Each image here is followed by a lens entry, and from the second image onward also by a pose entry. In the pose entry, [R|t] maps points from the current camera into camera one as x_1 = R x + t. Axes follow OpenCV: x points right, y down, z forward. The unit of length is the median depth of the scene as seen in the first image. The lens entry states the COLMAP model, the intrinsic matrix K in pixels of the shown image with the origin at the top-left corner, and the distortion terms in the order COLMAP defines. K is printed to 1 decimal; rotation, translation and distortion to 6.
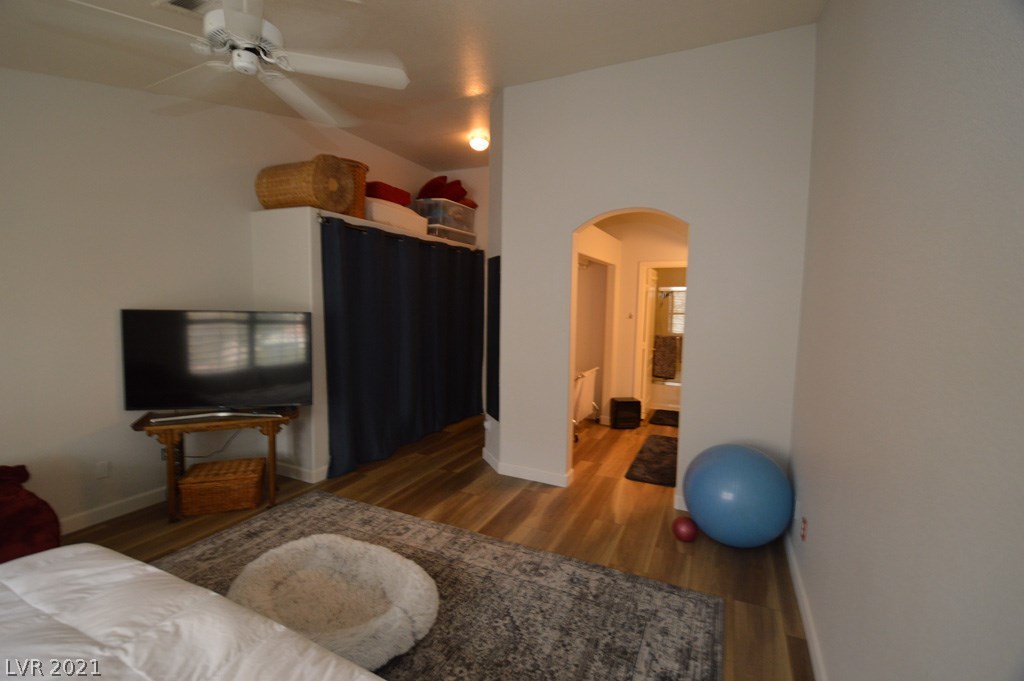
lens RADIAL K [[451.7, 0, 504.7], [0, 451.7, 341.8], [0, 0, 1]] dist [0.018440, -0.022012]
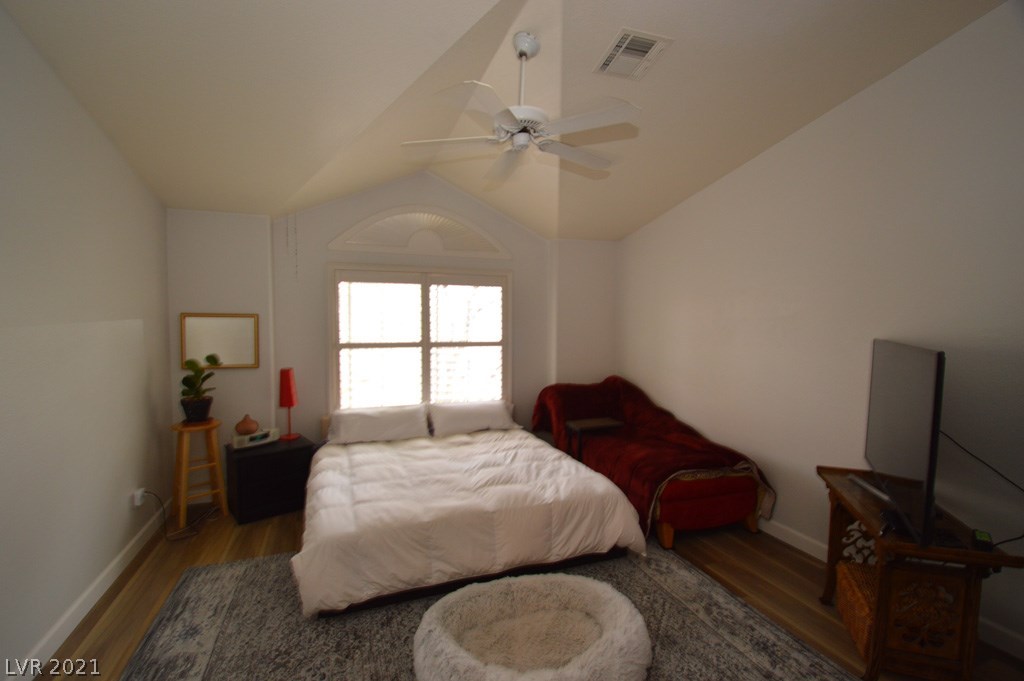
lens RADIAL K [[451.7, 0, 504.7], [0, 451.7, 341.8], [0, 0, 1]] dist [0.018440, -0.022012]
pose [[-0.693112, 0.017712, -0.720612, 0.252702], [-0.076795, 0.992194, 0.098251, -0.102652], [0.716728, 0.123438, -0.686341, 1.180909]]
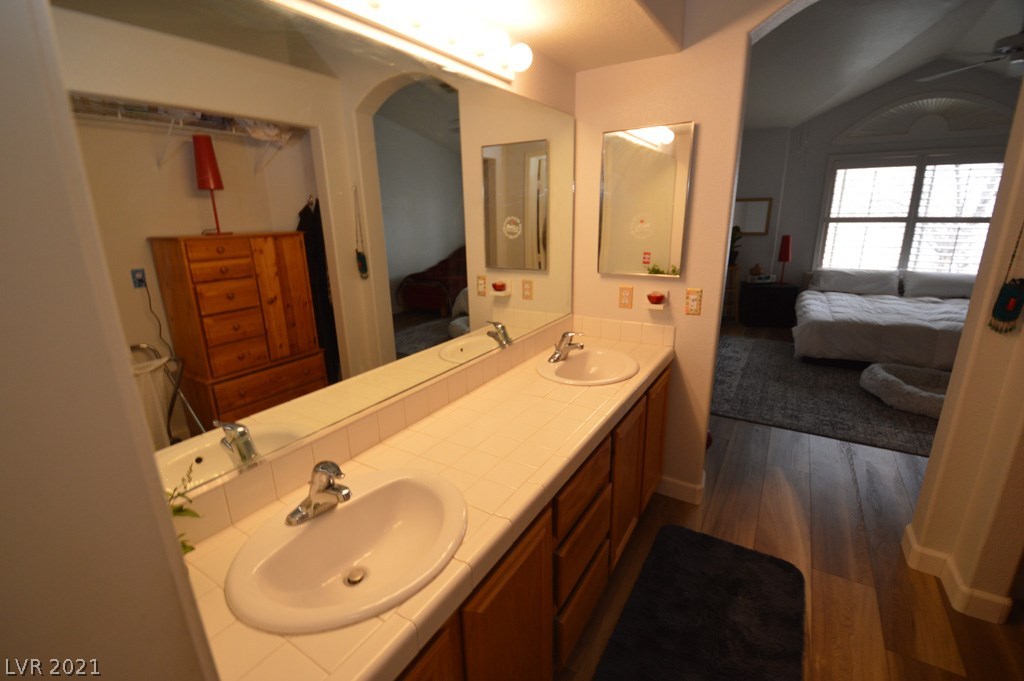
lens RADIAL K [[451.7, 0, 504.7], [0, 451.7, 341.8], [0, 0, 1]] dist [0.018440, -0.022012]
pose [[-0.993841, -0.016481, 0.109580, 0.744073], [0.023528, 0.934947, 0.354007, -0.140752], [-0.108286, 0.354405, -0.928801, 1.964303]]
